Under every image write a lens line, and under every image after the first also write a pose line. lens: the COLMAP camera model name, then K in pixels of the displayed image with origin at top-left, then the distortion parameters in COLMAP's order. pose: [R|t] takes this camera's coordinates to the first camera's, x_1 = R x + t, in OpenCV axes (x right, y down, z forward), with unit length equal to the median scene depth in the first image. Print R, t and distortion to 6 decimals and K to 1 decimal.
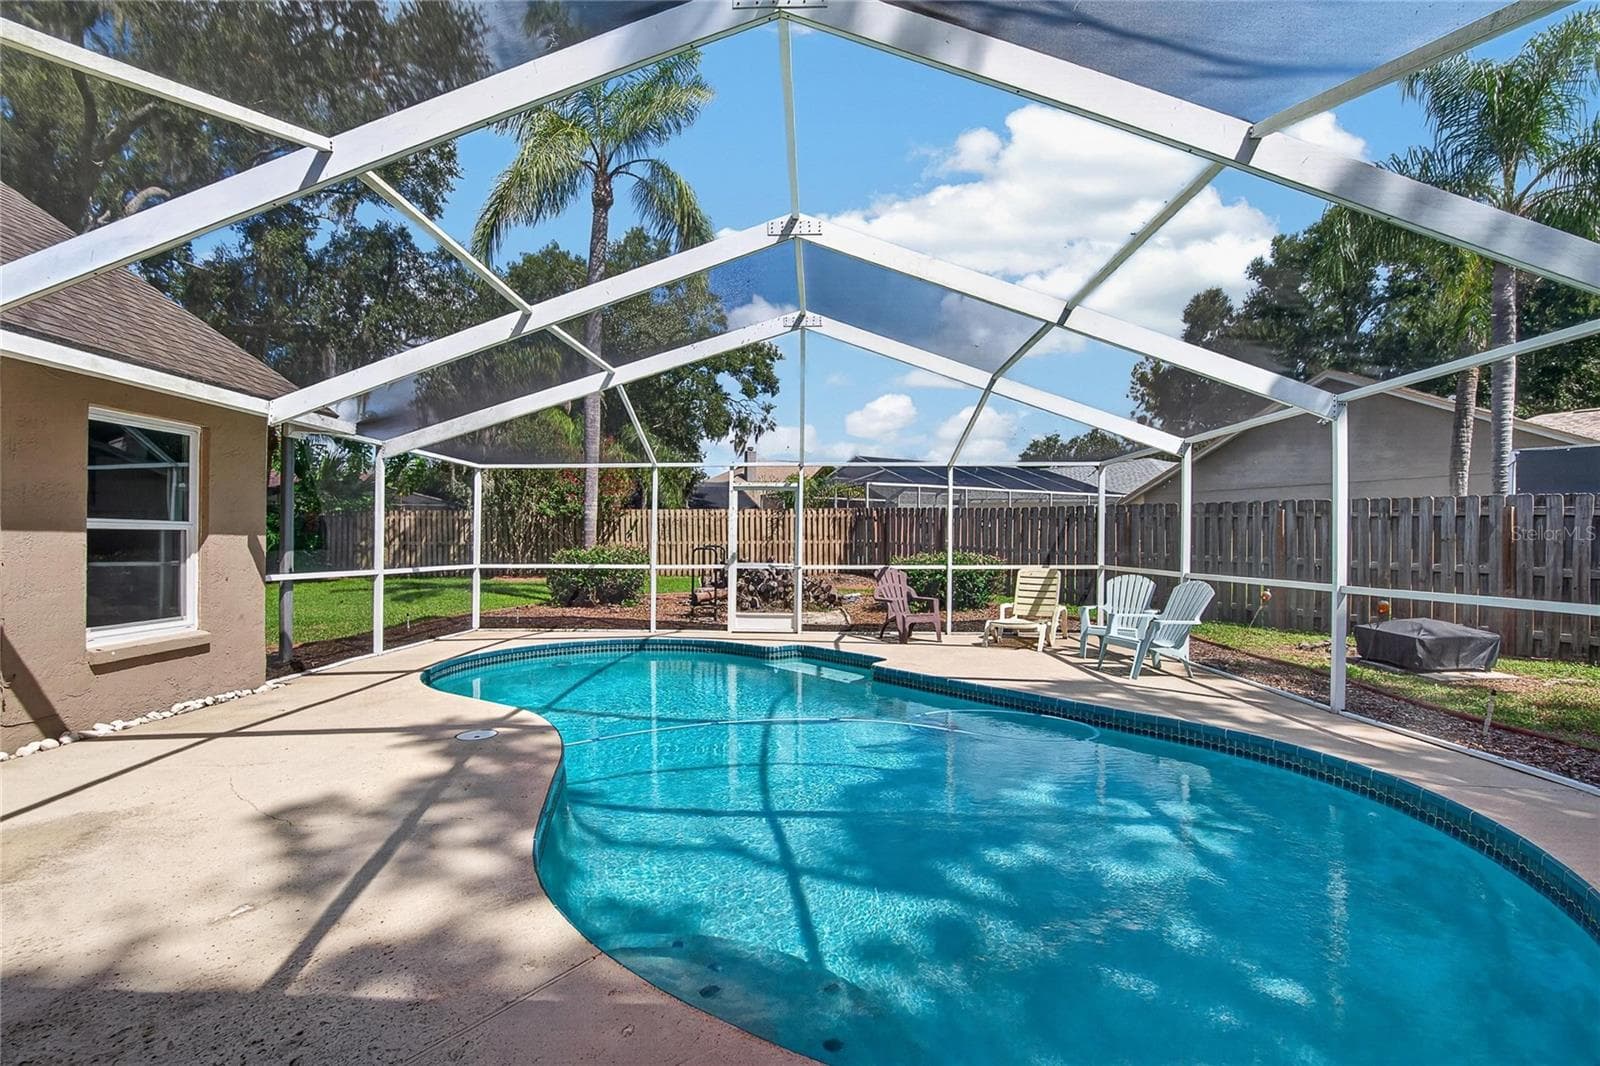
lens RADIAL K [[643.9, 0, 766.3], [0, 643.9, 533.5], [0, 0, 1]] dist [-0.136229, 0.018979]
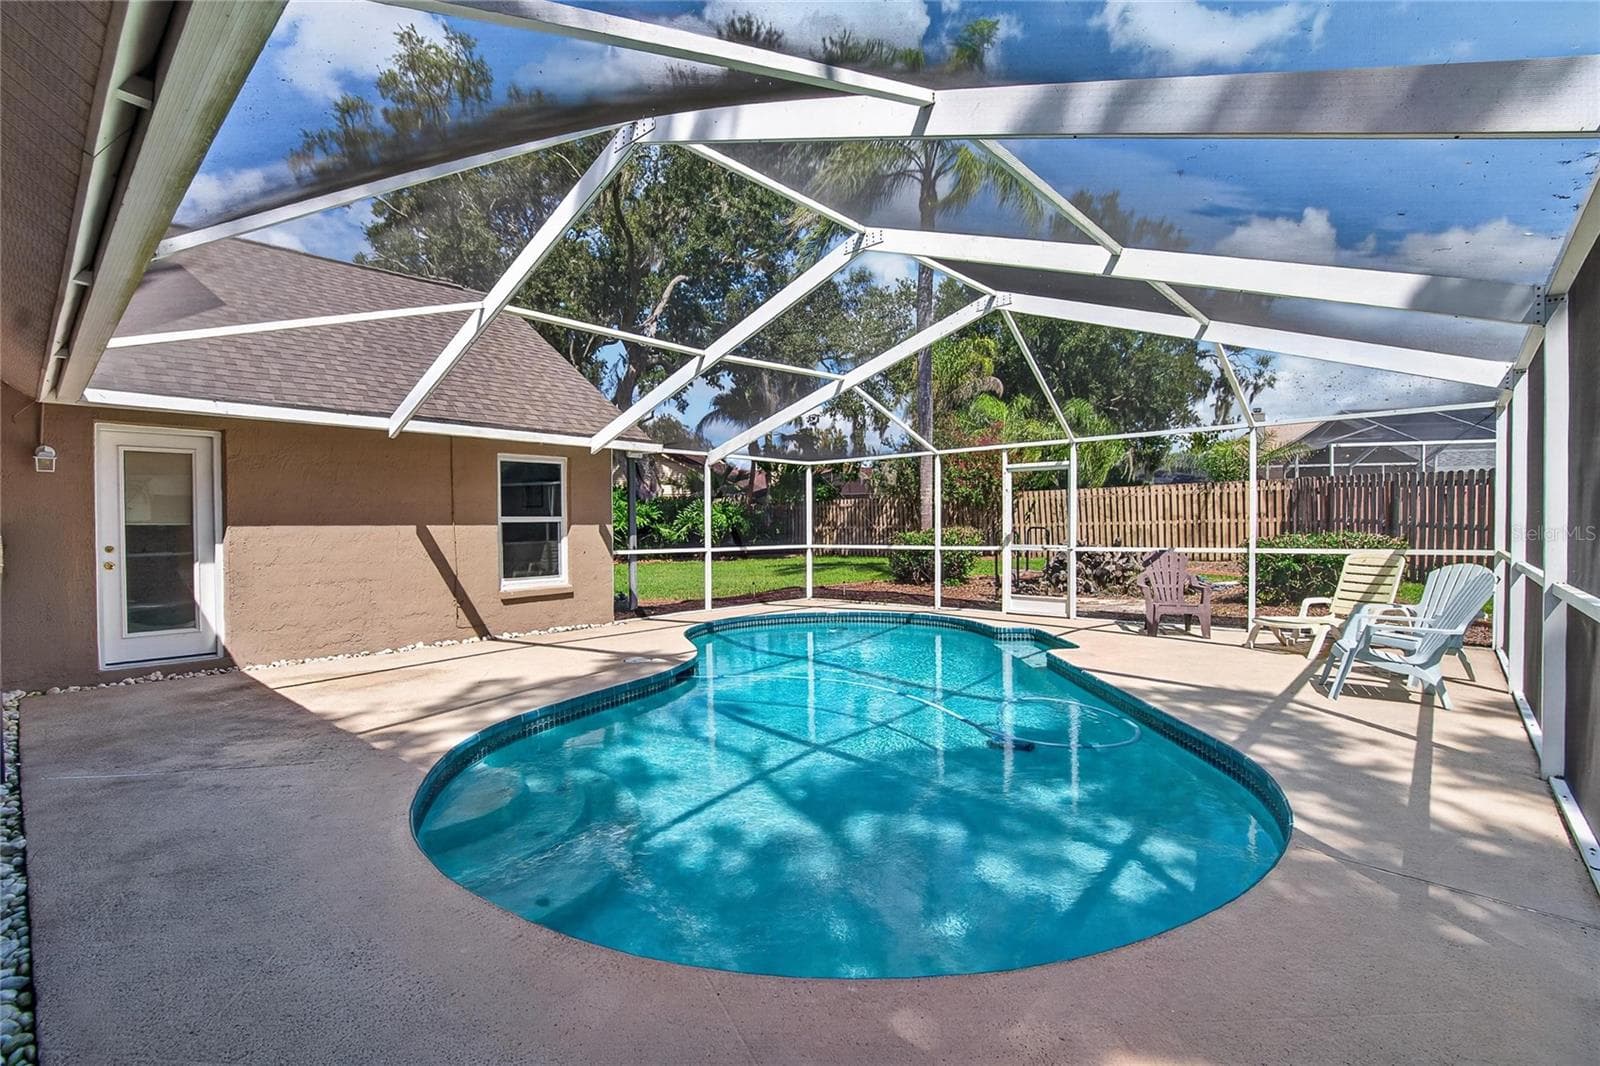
lens RADIAL K [[643.9, 0, 766.3], [0, 643.9, 533.5], [0, 0, 1]] dist [-0.136229, 0.018979]
pose [[0.737784, -0.004441, -0.675022, 0.664093], [0.022968, 0.999565, 0.018527, 0.004518], [0.674646, -0.029173, 0.737565, 0.035488]]
